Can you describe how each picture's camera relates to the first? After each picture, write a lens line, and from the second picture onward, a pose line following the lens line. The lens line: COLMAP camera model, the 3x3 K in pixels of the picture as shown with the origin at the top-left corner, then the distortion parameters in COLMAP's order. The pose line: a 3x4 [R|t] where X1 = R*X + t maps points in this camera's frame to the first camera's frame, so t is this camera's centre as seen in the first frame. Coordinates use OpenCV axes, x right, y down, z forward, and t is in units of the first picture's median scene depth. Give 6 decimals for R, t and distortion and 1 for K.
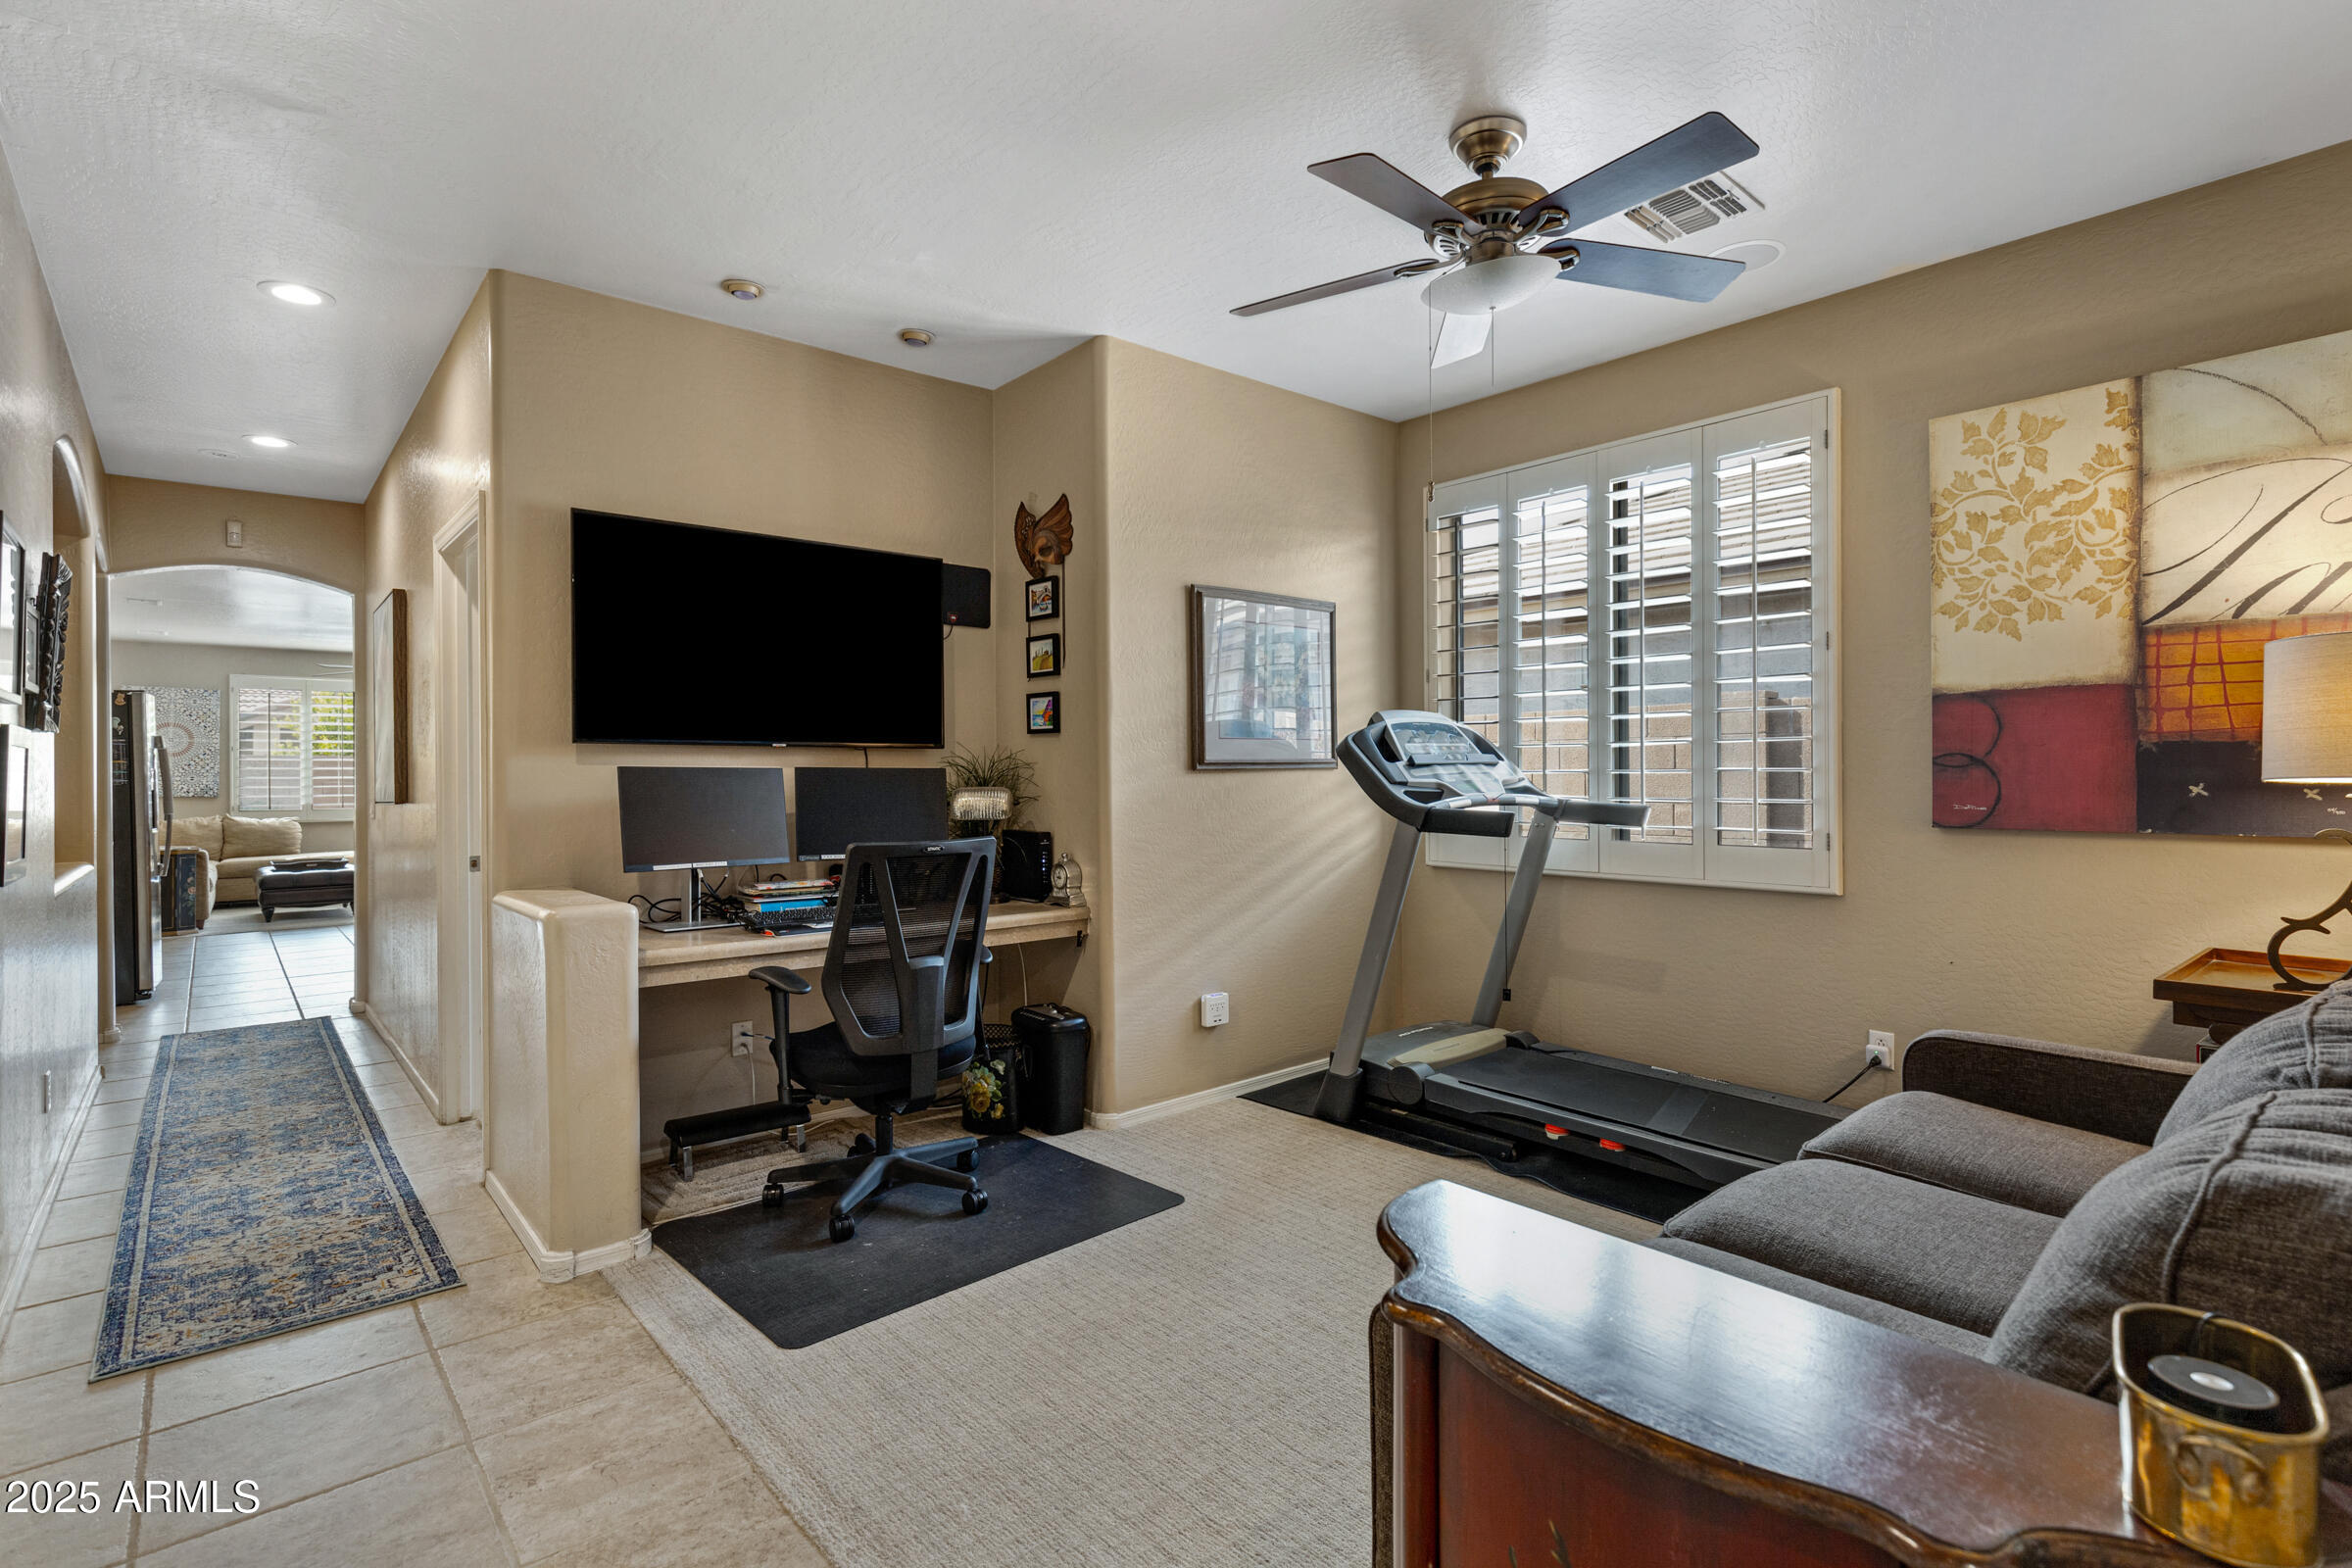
lens RADIAL K [[1083.3, 0, 1155.6], [0, 1083.3, 770.1], [0, 0, 1]] dist [0.012533, 0.000191]
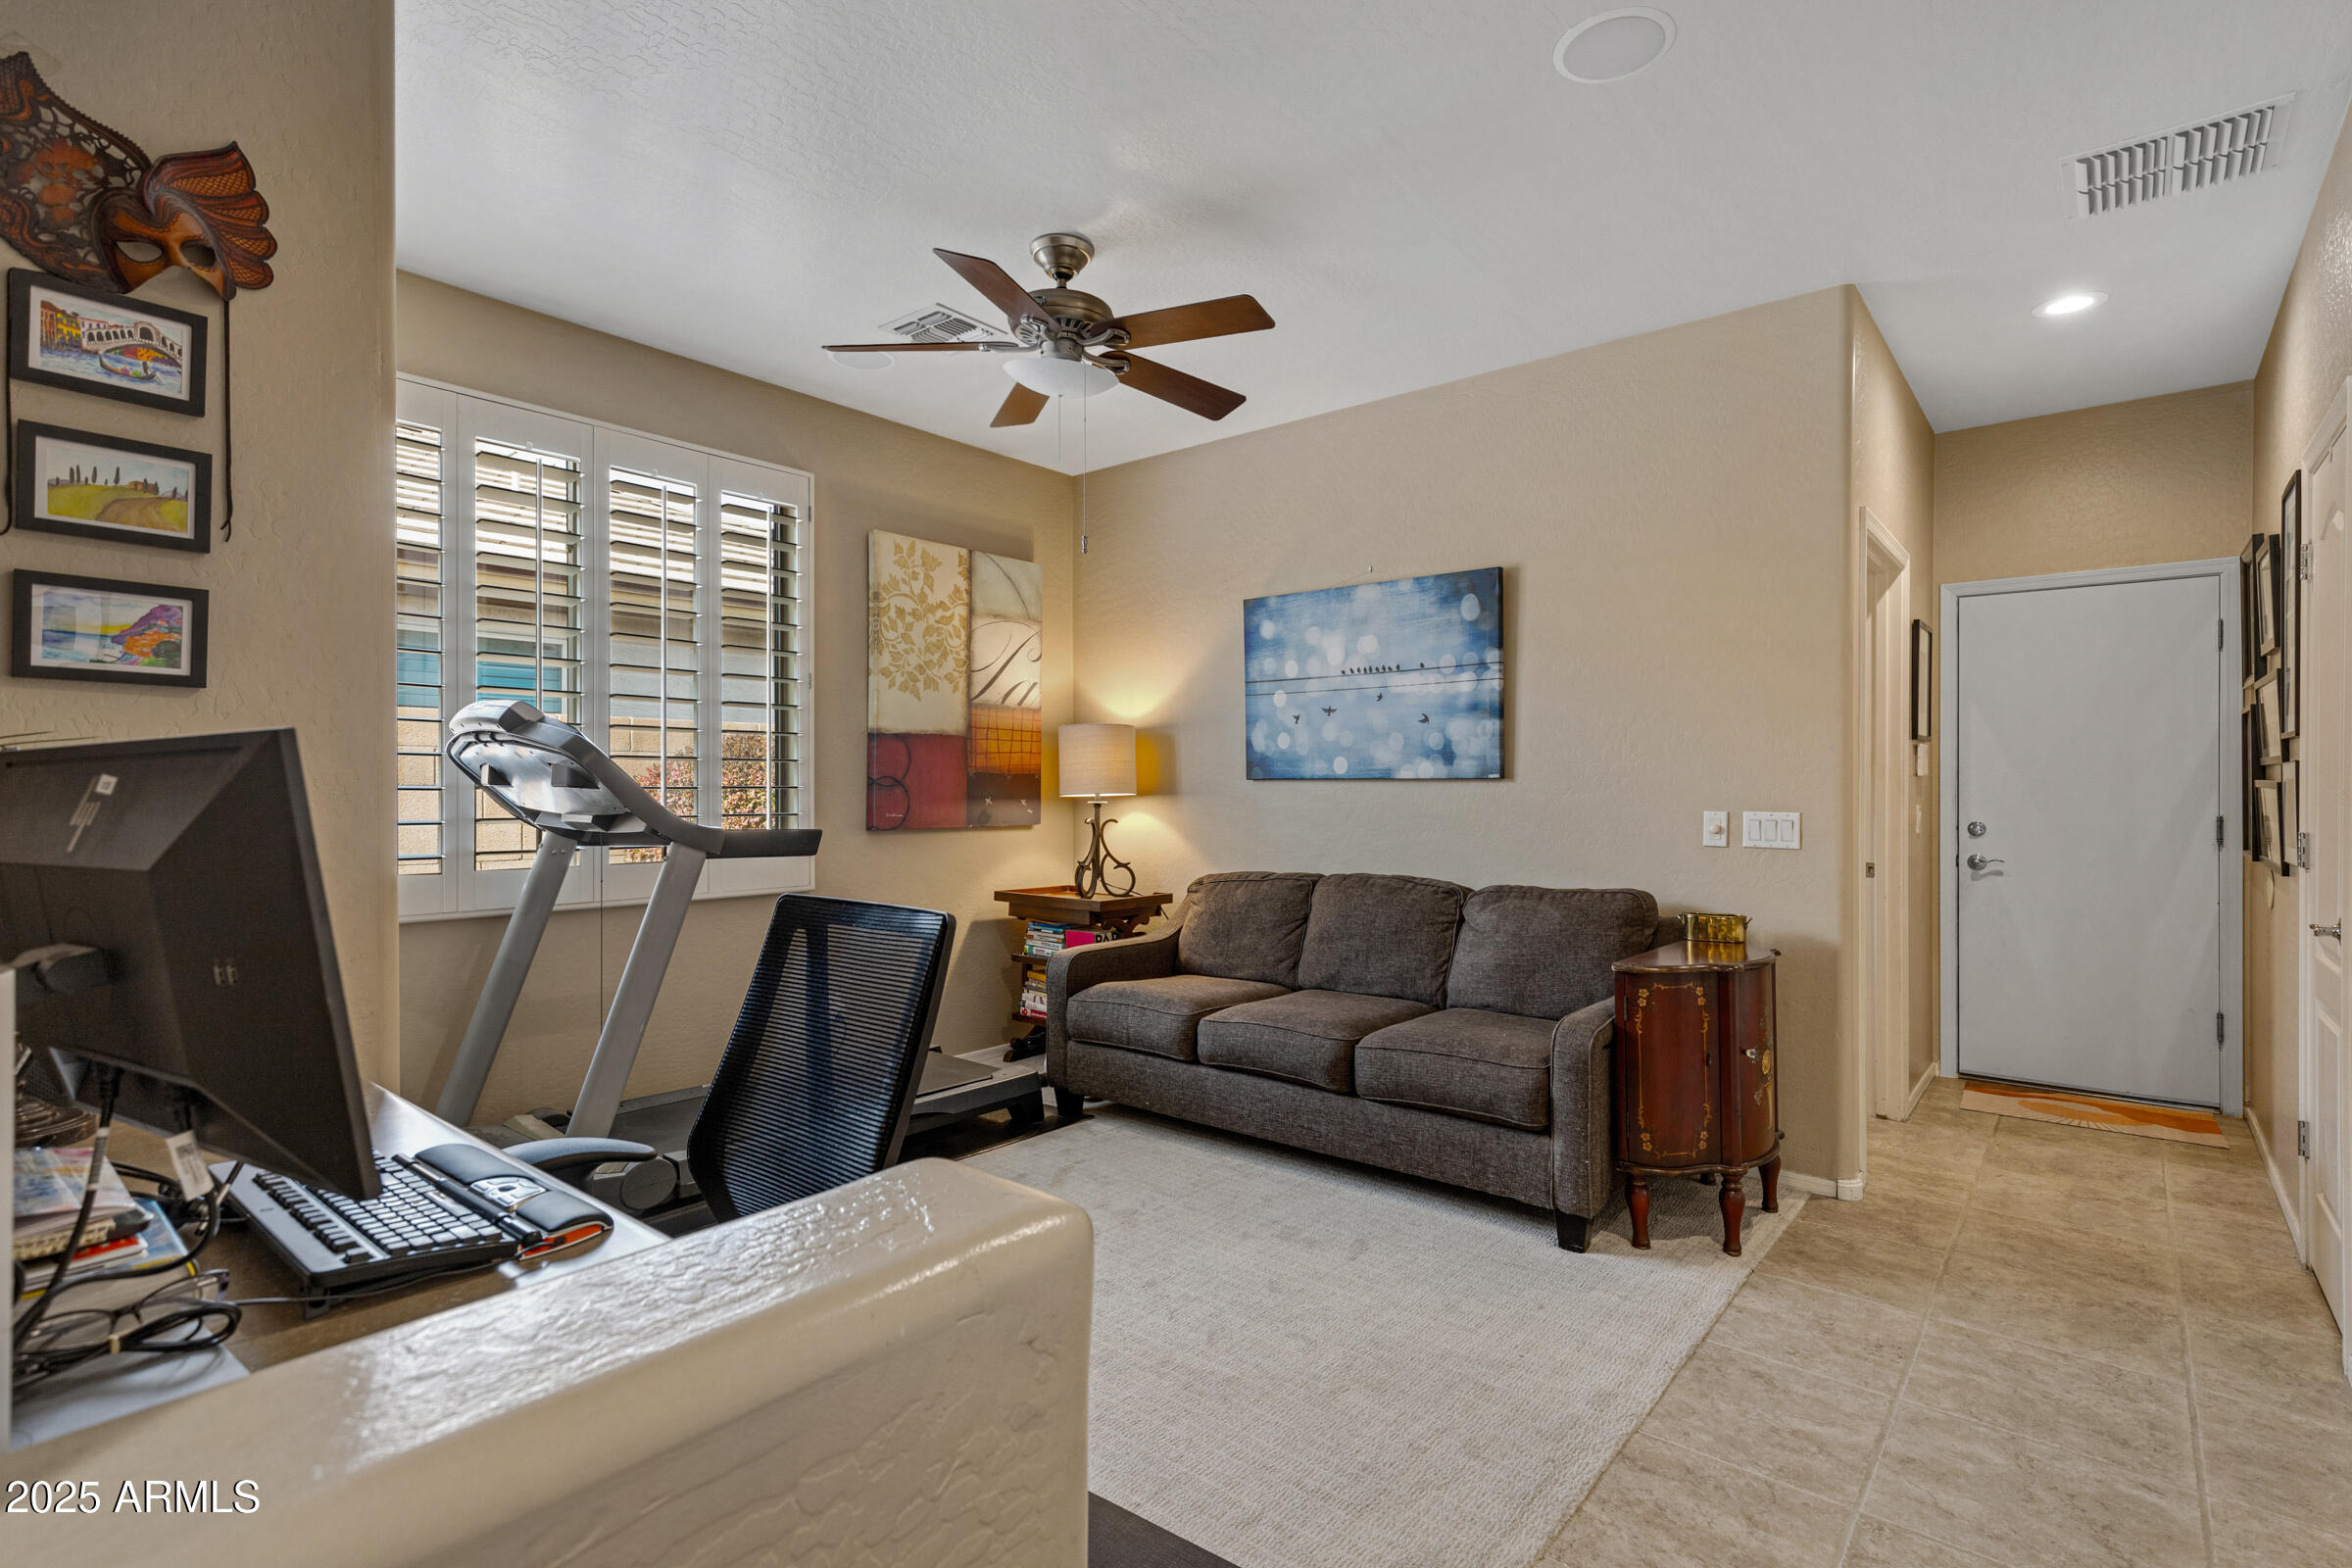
lens RADIAL K [[1145.8, 0, 1183.2], [0, 1145.8, 781.6], [0, 0, 1]] dist [0.000769, -0.000282]
pose [[-0.179261, 0.013477, 0.983709, -0.781514], [0.000252, 0.999907, -0.013653, 0.011026], [-0.983802, -0.002199, -0.179247, 0.913965]]
